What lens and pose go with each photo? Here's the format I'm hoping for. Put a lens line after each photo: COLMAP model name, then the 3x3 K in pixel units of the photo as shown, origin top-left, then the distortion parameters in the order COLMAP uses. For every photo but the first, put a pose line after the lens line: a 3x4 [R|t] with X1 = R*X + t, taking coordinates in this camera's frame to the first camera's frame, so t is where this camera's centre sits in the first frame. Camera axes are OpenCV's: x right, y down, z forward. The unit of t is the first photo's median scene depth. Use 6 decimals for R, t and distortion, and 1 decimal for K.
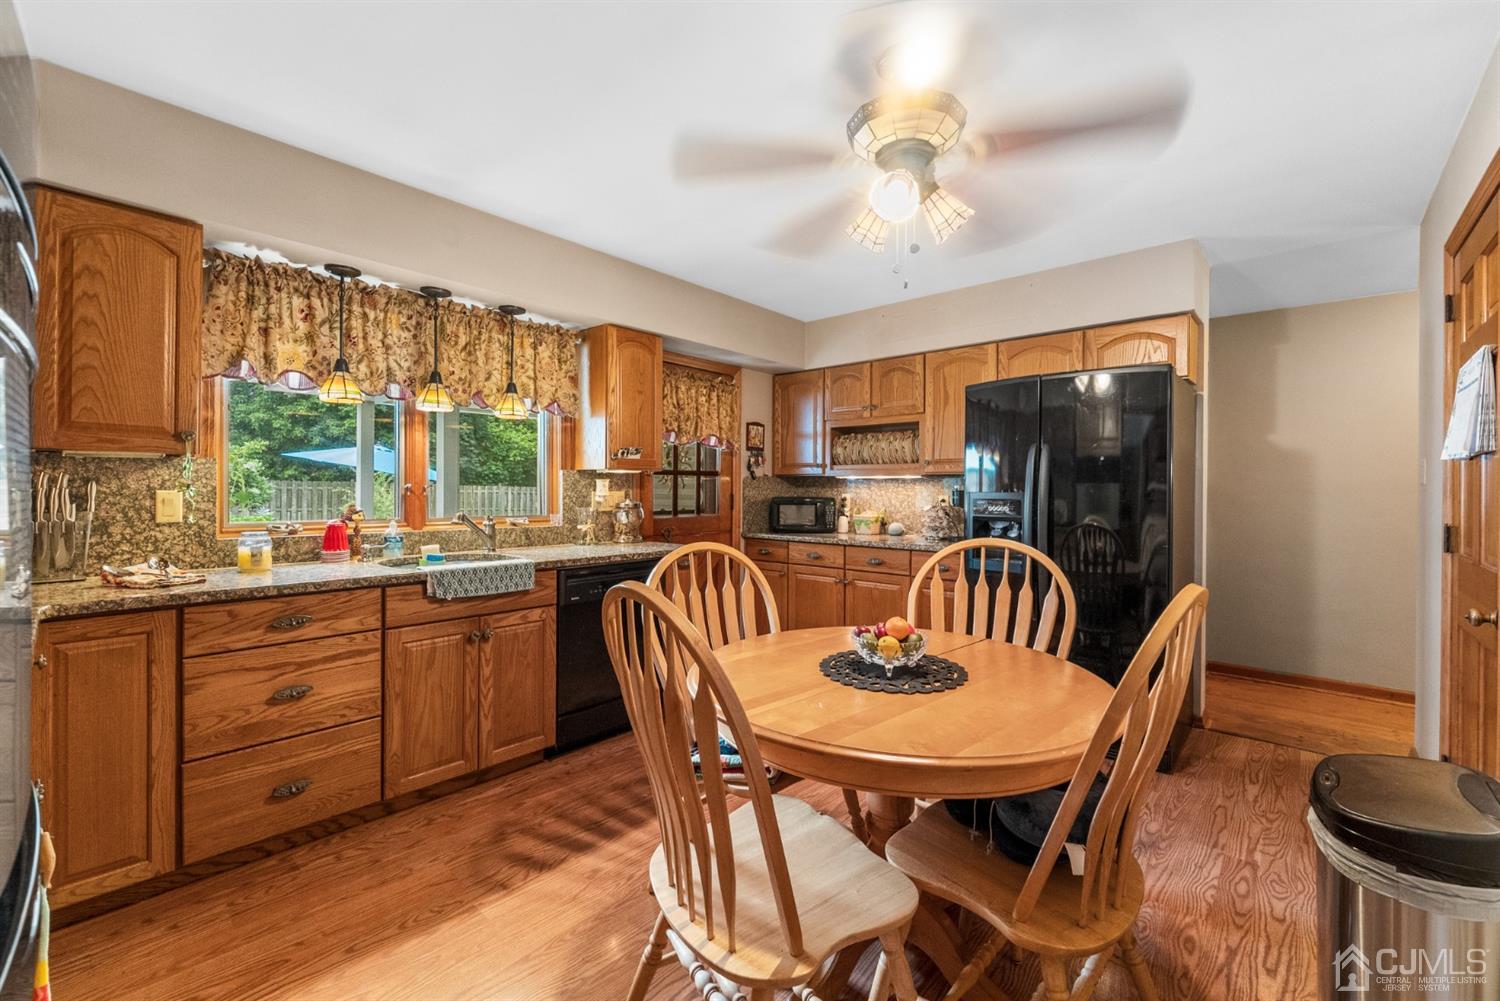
lens RADIAL K [[627.6, 0, 755.2], [0, 627.6, 494.6], [0, 0, 1]] dist [0.000293, 0.000089]
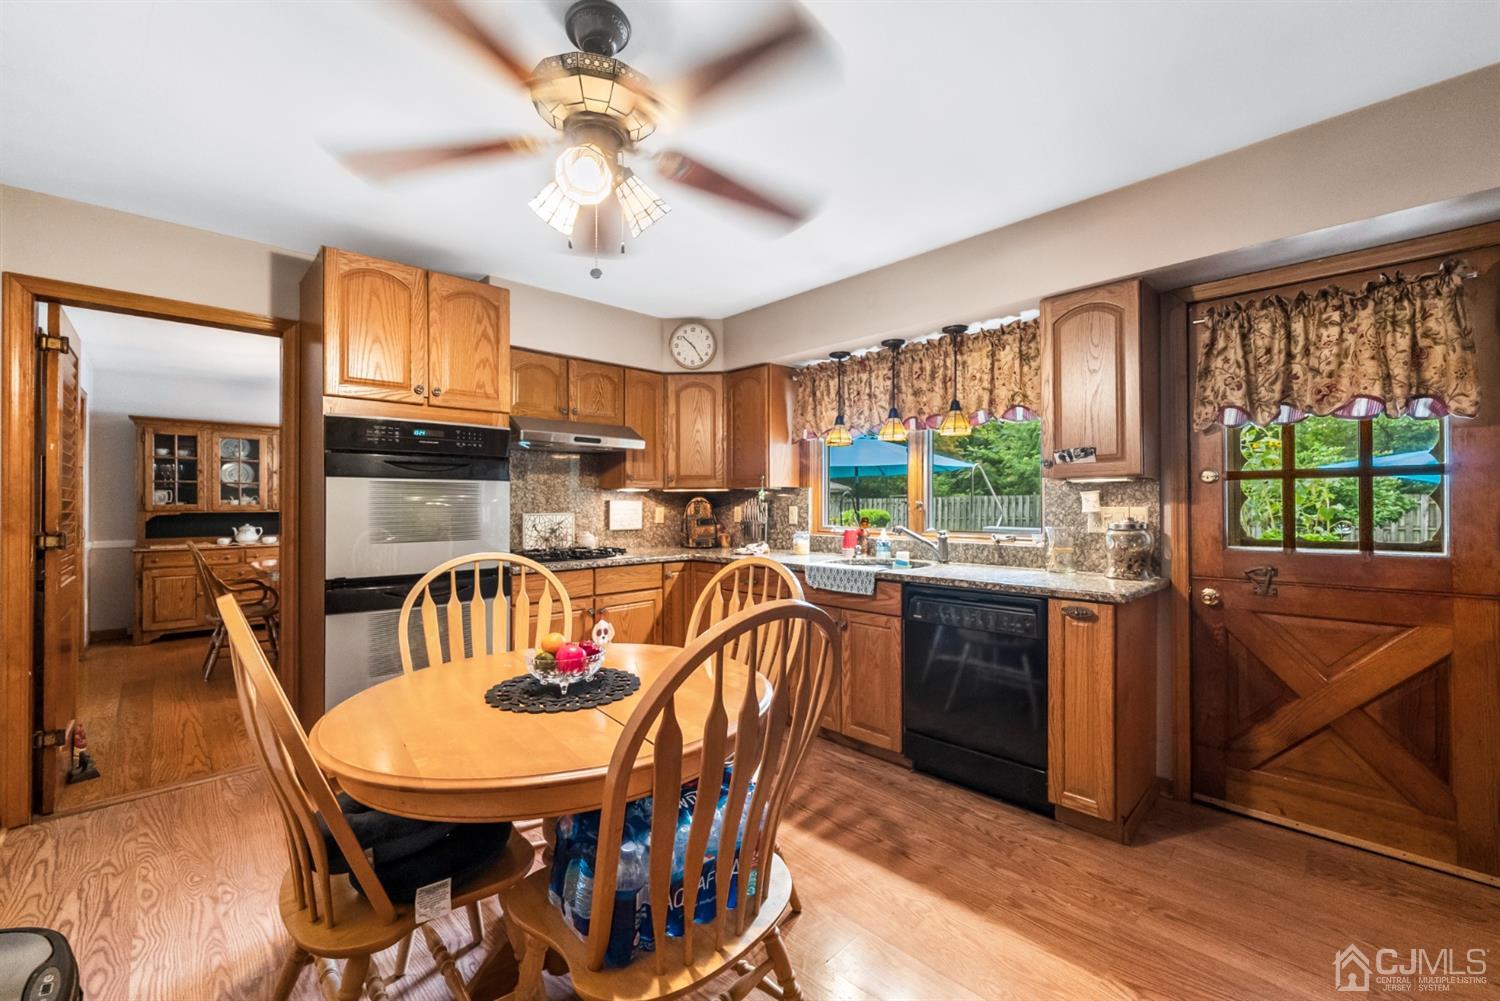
lens RADIAL K [[607.2, 0, 745.0], [0, 607.2, 501.9], [0, 0, 1]] dist [0.001240, 0.000432]
pose [[-0.077312, -0.009735, -0.996959, 0.704065], [-0.005606, 0.999941, -0.009329, -0.002423], [0.996991, 0.004868, -0.077362, 0.833478]]
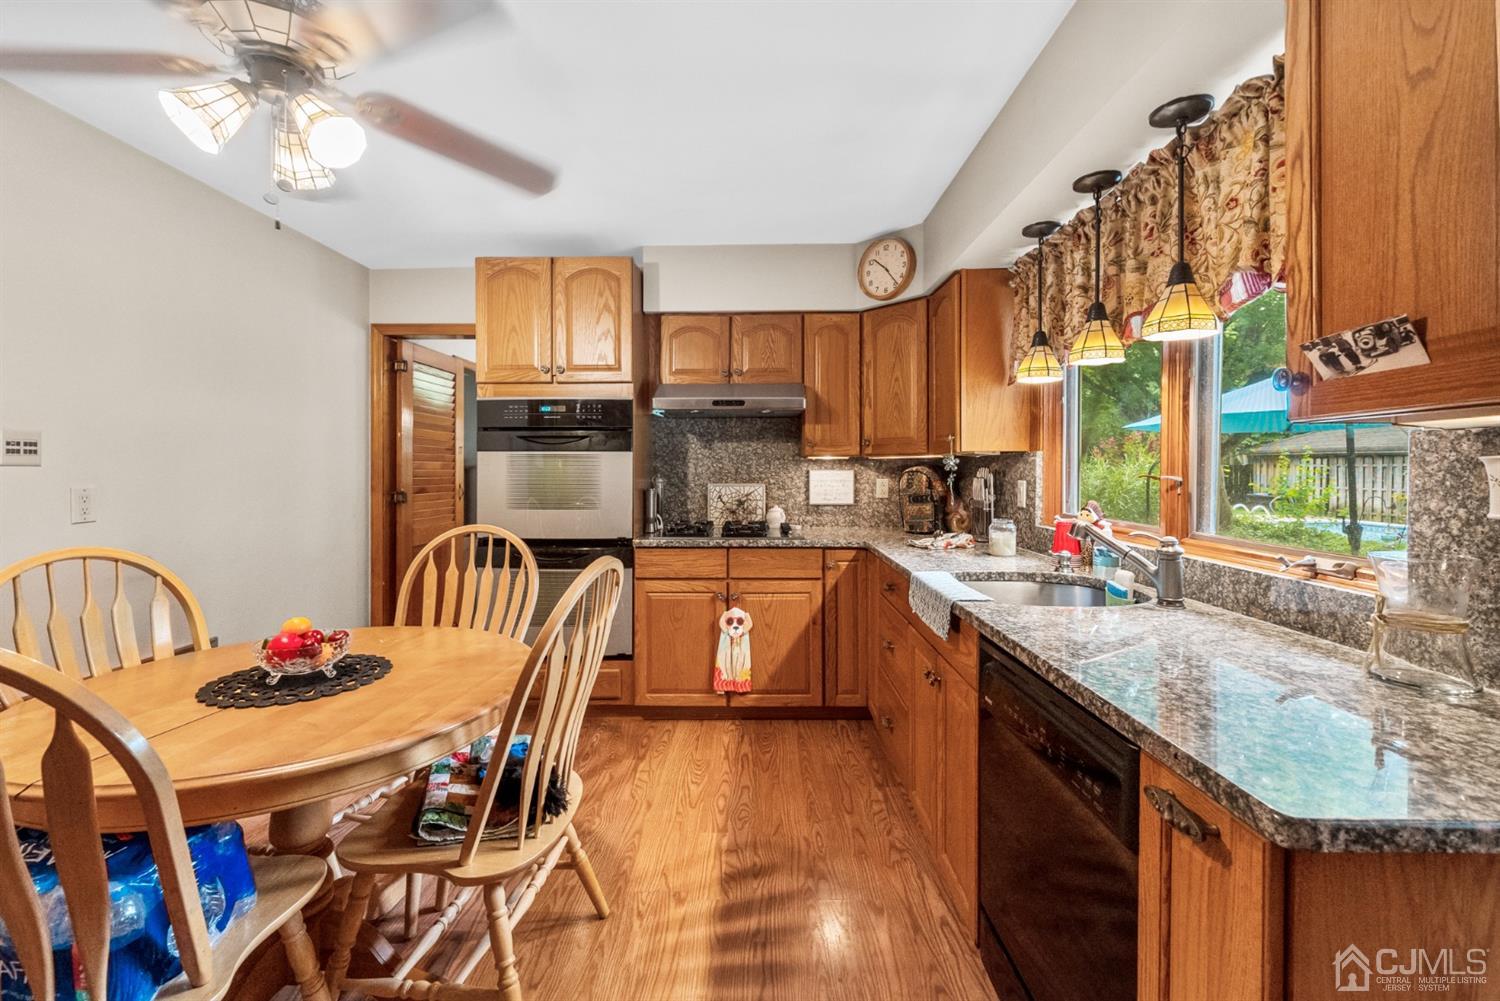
lens RADIAL K [[616.9, 0, 747.0], [0, 616.9, 471.5], [0, 0, 1]] dist [0.001549, 0.000198]
pose [[-0.757207, -0.005167, -0.653154, 0.193688], [-0.010970, 0.999928, 0.004807, -0.019948], [0.653083, 0.010805, -0.757209, 1.295643]]
